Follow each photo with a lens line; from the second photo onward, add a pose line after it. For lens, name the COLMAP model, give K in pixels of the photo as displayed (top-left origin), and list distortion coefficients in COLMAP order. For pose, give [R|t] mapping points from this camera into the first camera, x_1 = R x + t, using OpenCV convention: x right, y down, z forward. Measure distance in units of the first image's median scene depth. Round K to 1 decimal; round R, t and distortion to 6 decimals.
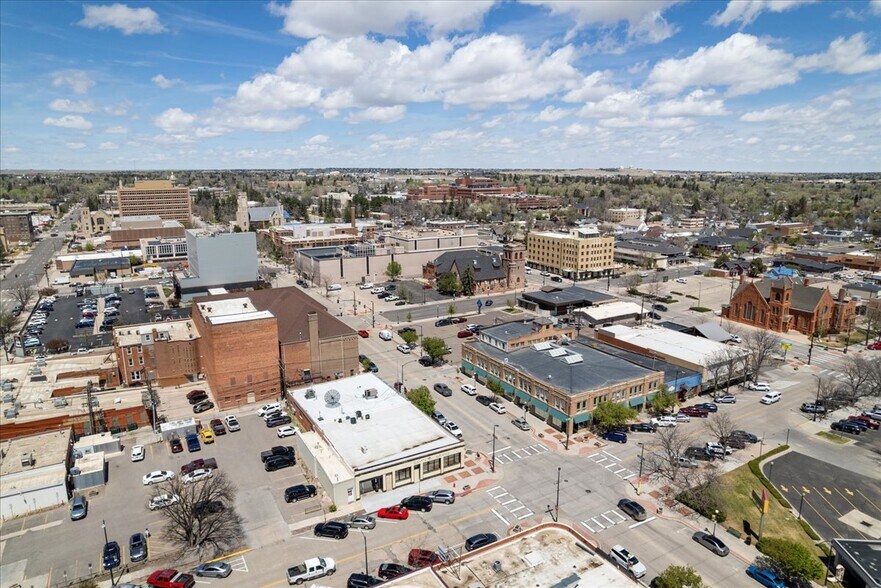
lens RADIAL K [[564.9, 0, 441.5], [0, 564.9, 289.9], [0, 0, 1]] dist [-0.067889, 0.060201]
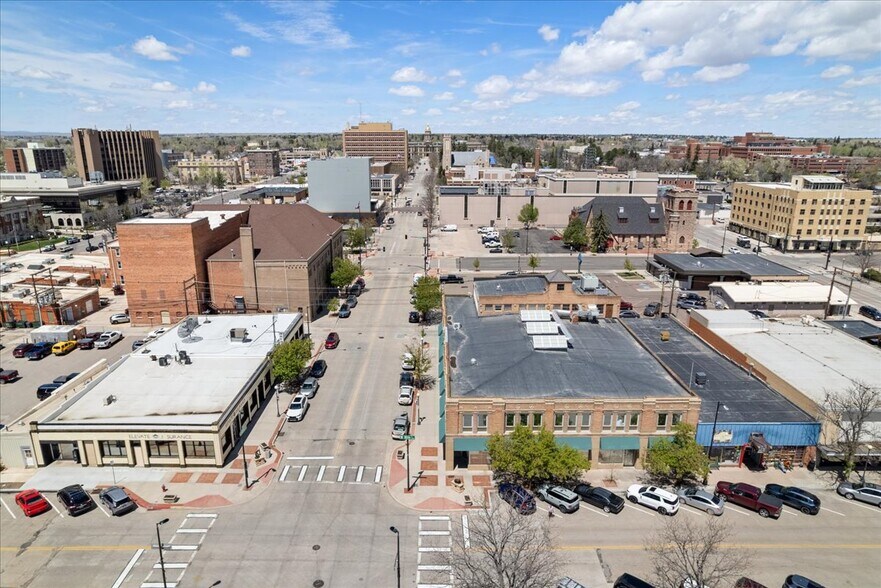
lens RADIAL K [[564.9, 0, 443.4], [0, 564.9, 286.0], [0, 0, 1]] dist [-0.067889, 0.060201]
pose [[0.871634, 0.132225, -0.471986, 0.344947], [-0.108940, 0.991103, 0.076470, 0.030083], [0.477898, -0.015235, 0.878283, 0.387209]]
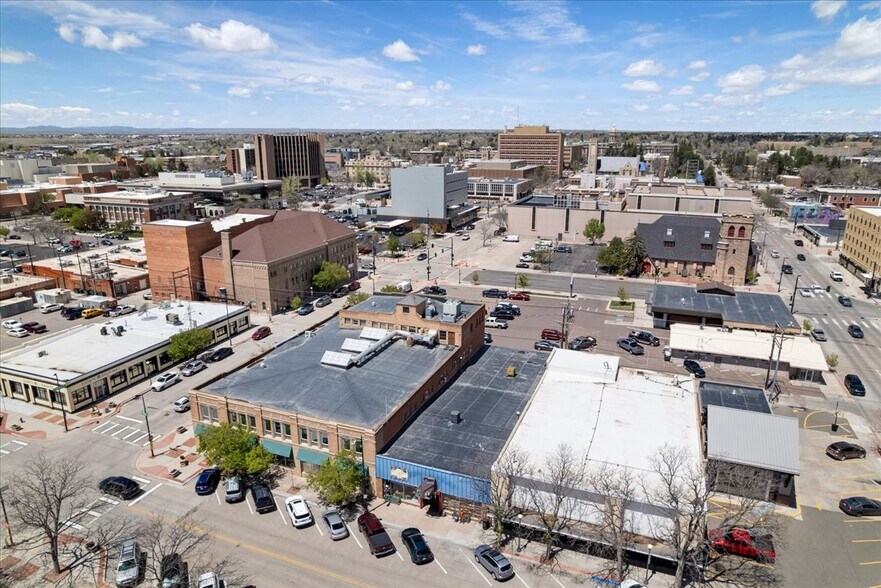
lens RADIAL K [[564.9, 0, 446.6], [0, 564.9, 301.7], [0, 0, 1]] dist [-0.067889, 0.060201]
pose [[0.626610, 0.229474, -0.744783, 0.649733], [-0.166971, 0.973006, 0.159313, -0.048743], [0.761236, 0.024530, 0.648011, 0.591302]]
